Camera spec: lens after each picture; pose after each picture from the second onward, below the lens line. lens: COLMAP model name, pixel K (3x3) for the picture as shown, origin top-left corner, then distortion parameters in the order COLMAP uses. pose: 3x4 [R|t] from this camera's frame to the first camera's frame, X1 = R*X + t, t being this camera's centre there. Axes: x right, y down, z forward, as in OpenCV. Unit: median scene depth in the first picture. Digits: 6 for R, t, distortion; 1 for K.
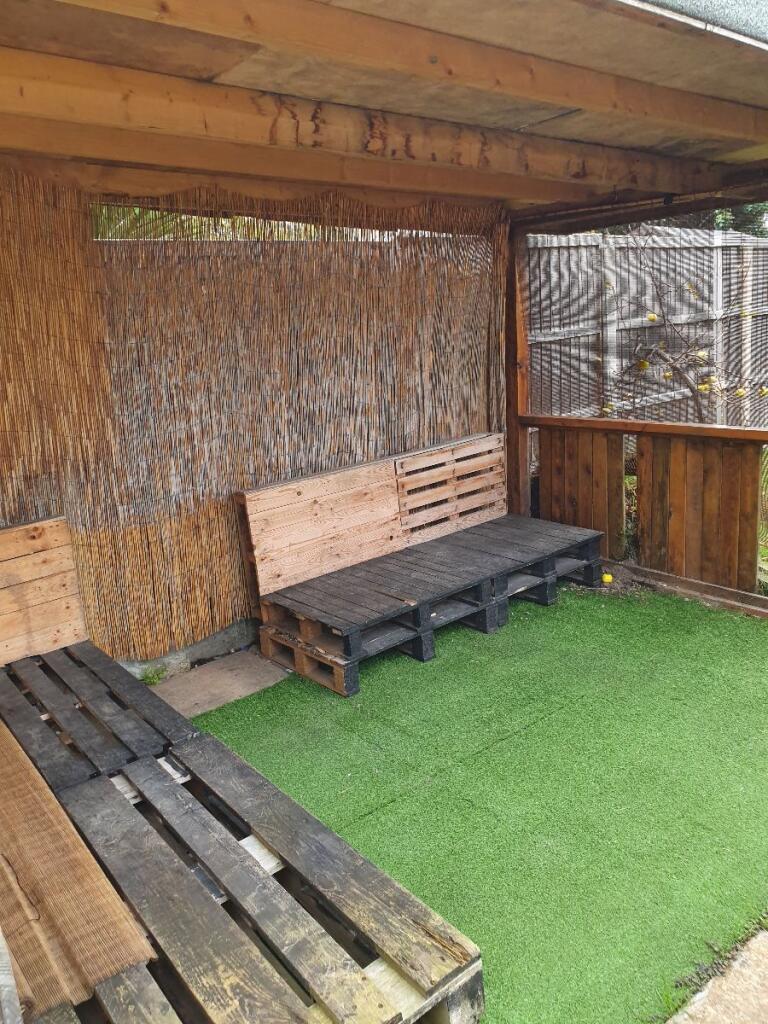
lens RADIAL K [[787.0, 0, 401.7], [0, 787.0, 485.9], [0, 0, 1]] dist [0.039541, -0.007841]
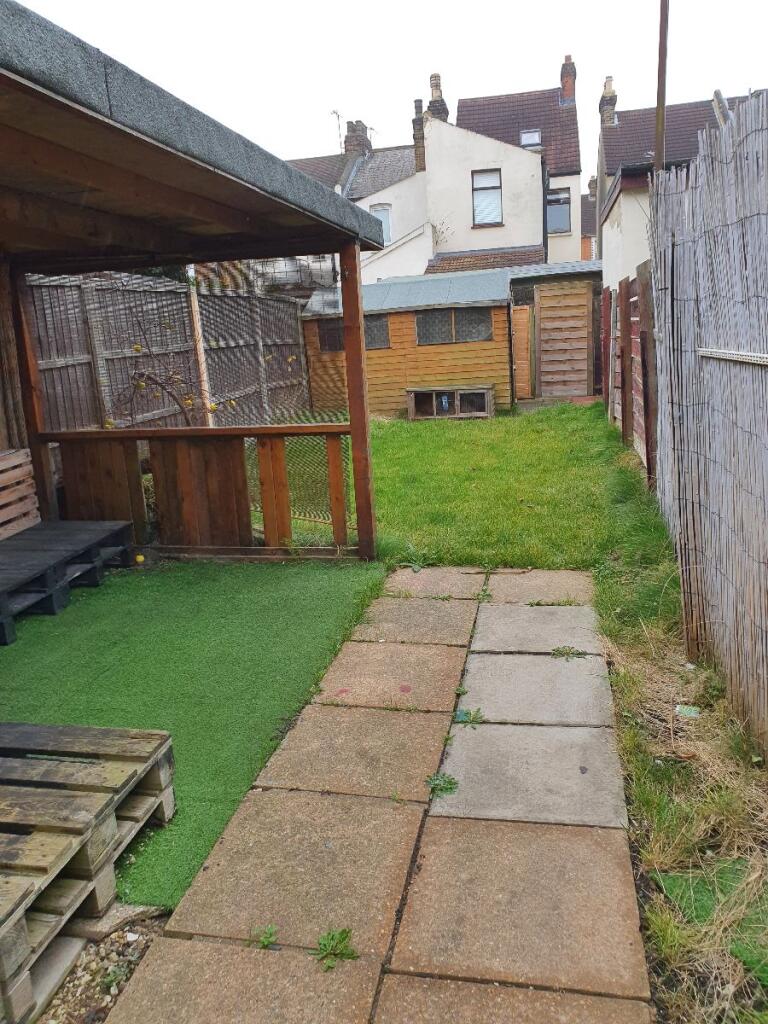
lens RADIAL K [[787.0, 0, 381.9], [0, 787.0, 509.6], [0, 0, 1]] dist [0.039541, -0.007841]
pose [[0.785203, -0.125534, 0.606381, -0.186897], [0.137326, 0.990154, 0.027161, 0.062181], [-0.603820, 0.061945, 0.794710, -0.214077]]
